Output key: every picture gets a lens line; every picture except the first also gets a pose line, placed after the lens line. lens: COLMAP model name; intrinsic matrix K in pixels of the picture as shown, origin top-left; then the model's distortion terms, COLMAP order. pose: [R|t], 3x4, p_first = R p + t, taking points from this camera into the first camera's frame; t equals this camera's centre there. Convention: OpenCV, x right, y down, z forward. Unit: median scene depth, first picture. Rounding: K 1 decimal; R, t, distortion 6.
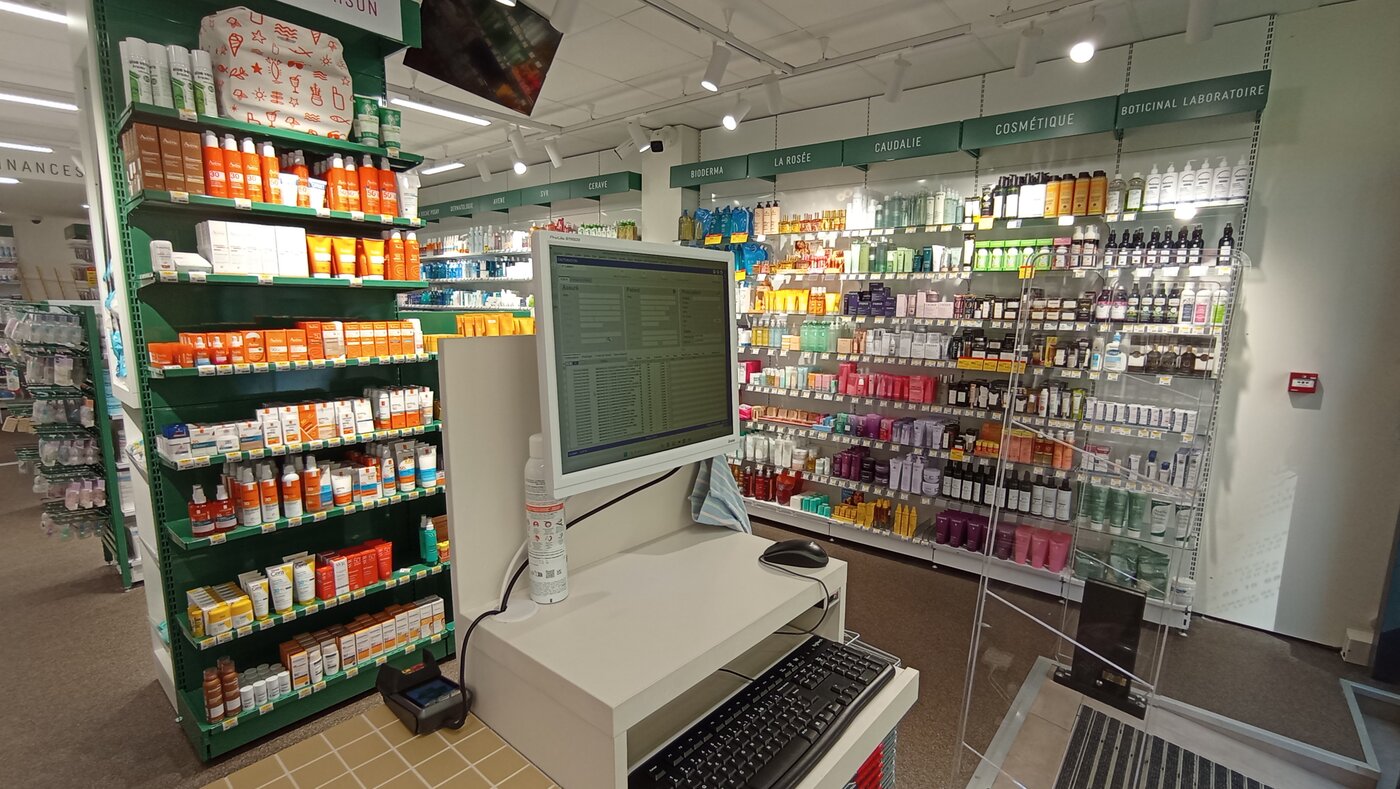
lens RADIAL K [[621.1, 0, 705.9], [0, 621.1, 394.9], [0, 0, 1]] dist [-0.007159, 0.001390]
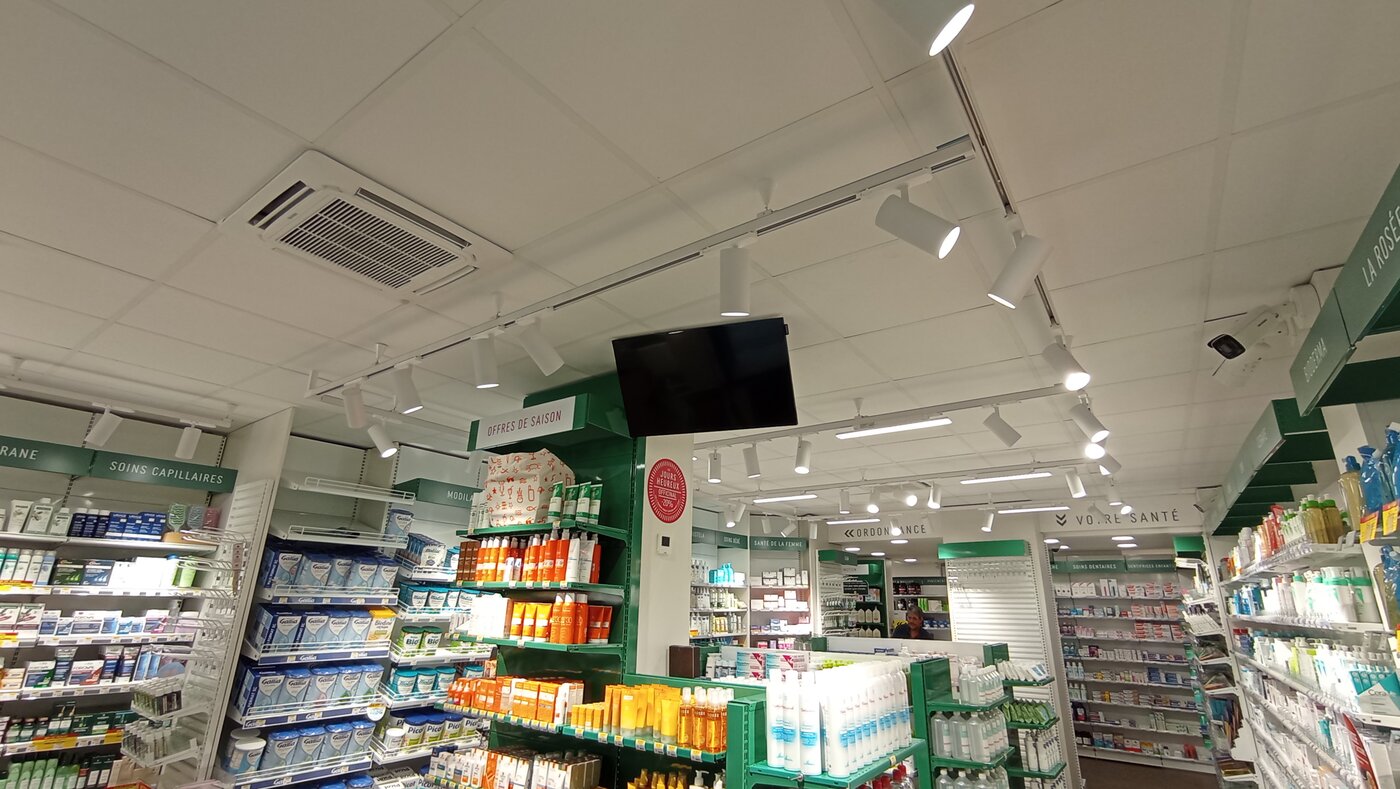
lens RADIAL K [[621.1, 0, 700.8], [0, 621.1, 407.8], [0, 0, 1]] dist [-0.007159, 0.001390]
pose [[0.067311, -0.305857, -0.949695, 0.353977], [-0.169268, 0.934555, -0.312978, -0.151643], [0.983269, 0.181819, 0.011134, 0.652661]]
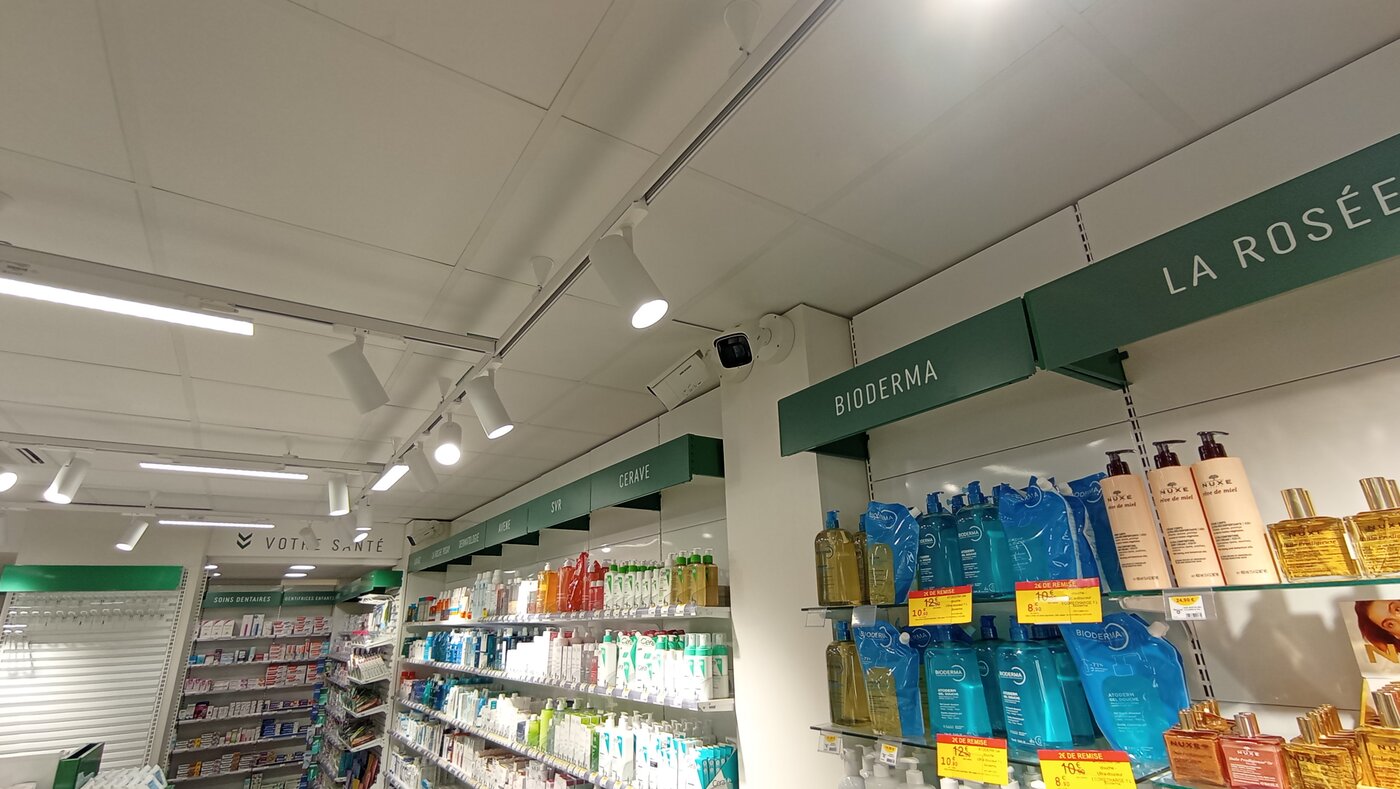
lens RADIAL K [[621.1, 0, 707.9], [0, 621.1, 399.4], [0, 0, 1]] dist [-0.007159, 0.001390]
pose [[0.961976, -0.133896, -0.238064, -0.010293], [0.008512, 0.885872, -0.463852, -0.219391], [0.273002, 0.444188, 0.853327, 0.744597]]
